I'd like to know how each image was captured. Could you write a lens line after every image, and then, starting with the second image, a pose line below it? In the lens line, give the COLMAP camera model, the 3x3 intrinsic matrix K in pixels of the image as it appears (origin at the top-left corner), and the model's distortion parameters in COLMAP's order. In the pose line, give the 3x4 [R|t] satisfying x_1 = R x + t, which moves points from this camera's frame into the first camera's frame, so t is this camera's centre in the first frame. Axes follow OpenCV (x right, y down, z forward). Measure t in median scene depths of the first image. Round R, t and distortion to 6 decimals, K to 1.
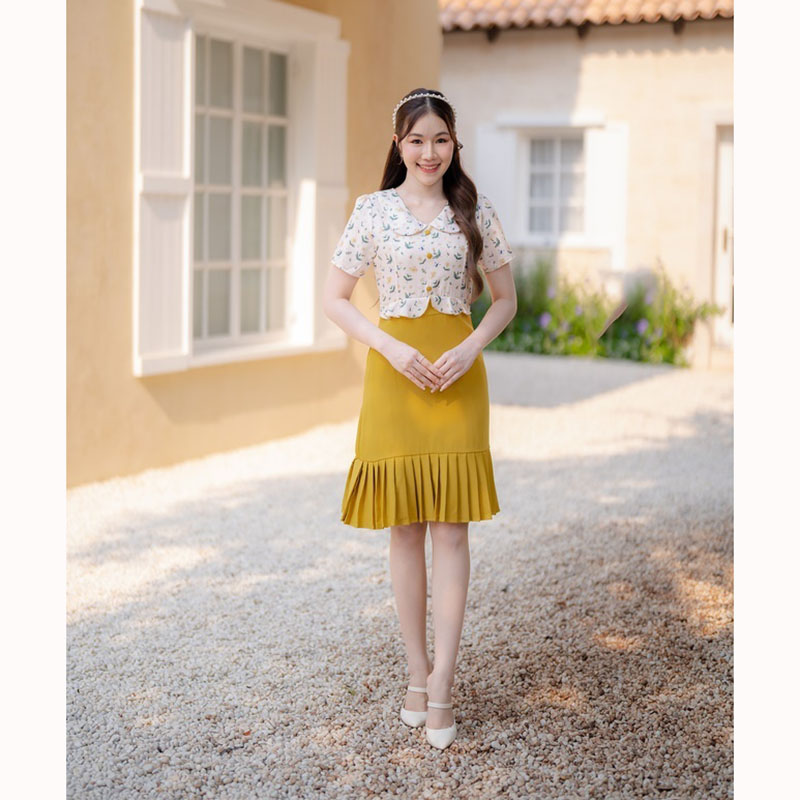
lens RADIAL K [[1752.6, 0, 412.8], [0, 1752.6, 360.9], [0, 0, 1]] dist [-0.014694, 1.587525]
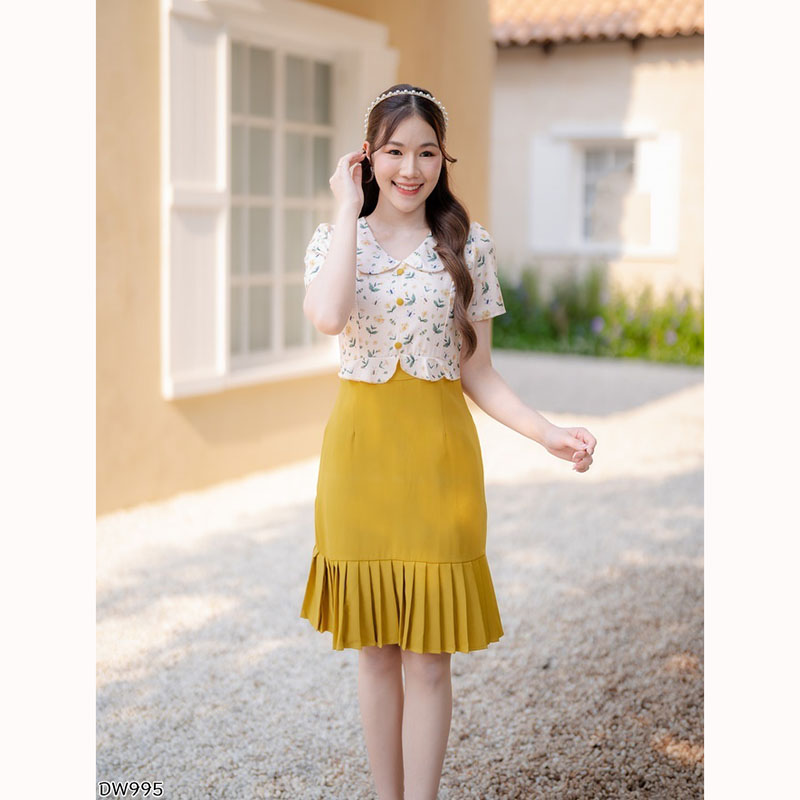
lens RADIAL K [[1657.1, 0, 400.1], [0, 1657.1, 398.6], [0, 0, 1]] dist [-0.038331, 1.425328]
pose [[0.999042, 0.000187, -0.043761, 0.015127], [0.000803, 0.999744, 0.022604, -0.019395], [0.043754, -0.022617, 0.998786, 0.172821]]
